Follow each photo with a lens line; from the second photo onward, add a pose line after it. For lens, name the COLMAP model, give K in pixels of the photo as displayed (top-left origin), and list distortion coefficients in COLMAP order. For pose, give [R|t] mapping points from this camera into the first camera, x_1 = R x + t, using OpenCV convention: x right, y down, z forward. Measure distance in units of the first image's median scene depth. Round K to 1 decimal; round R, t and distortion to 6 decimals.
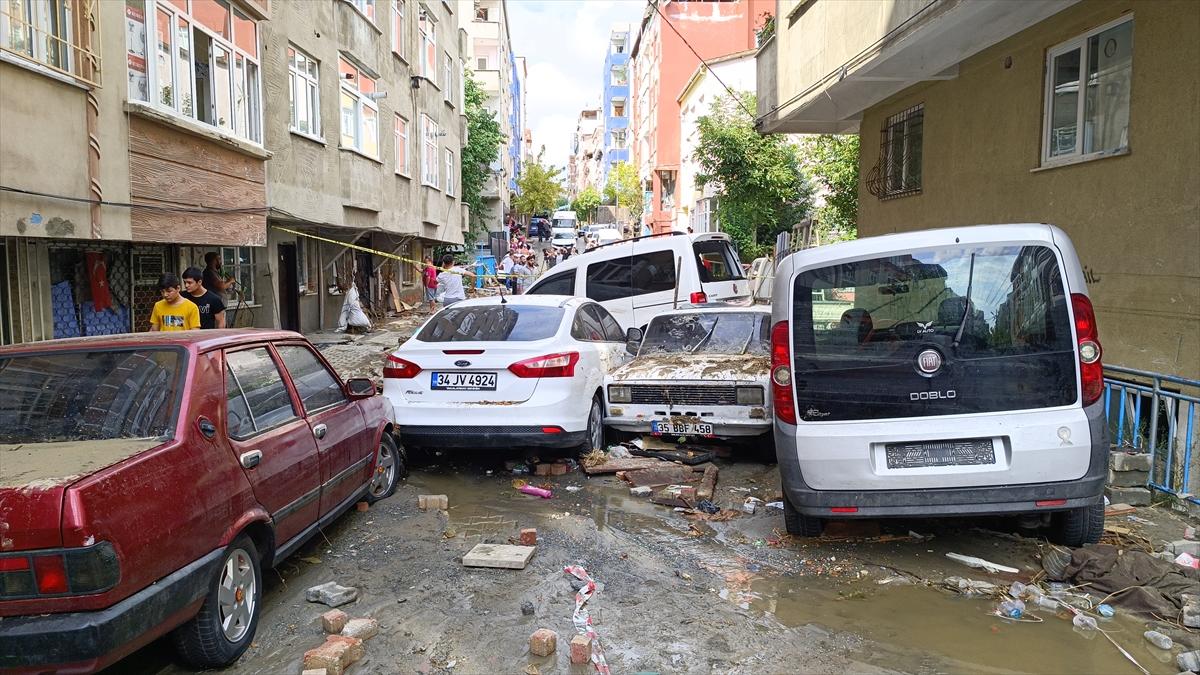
lens RADIAL K [[870.8, 0, 600.0], [0, 870.8, 337.5], [0, 0, 1]] dist [0.014493, -0.002994]
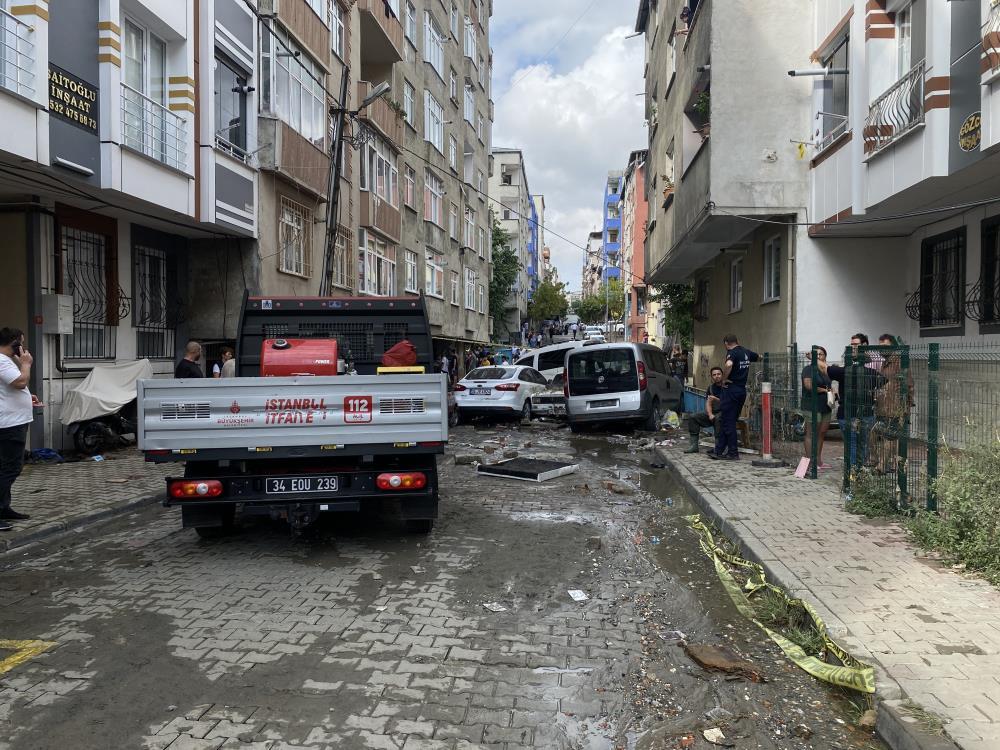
lens RADIAL K [[723.6, 0, 500.0], [0, 723.6, 375.0], [0, 0, 1]] dist [0.272667, -0.001056]
pose [[0.989143, 0.008449, -0.146713, 0.206888], [-0.016877, 0.998272, -0.056291, 0.098170], [0.145984, 0.058156, 0.987576, -1.089716]]
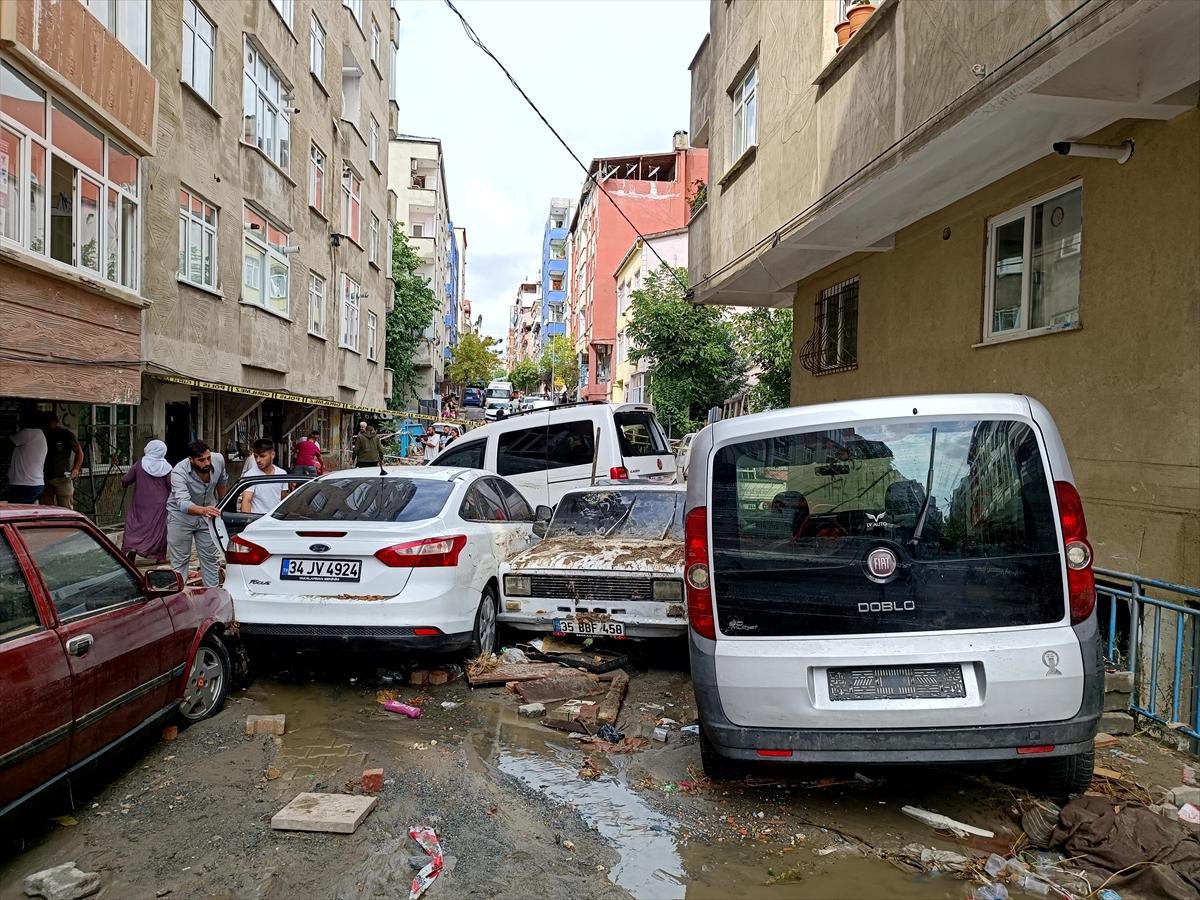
lens RADIAL K [[872.7, 0, 600.0], [0, 872.7, 450.0], [0, 0, 1]] dist [0.015619, -0.005403]
pose [[0.997076, 0.024261, 0.072464, 0.032382], [-0.019182, 0.997363, -0.069988, -0.007250], [-0.073971, 0.068393, 0.994912, 0.114636]]
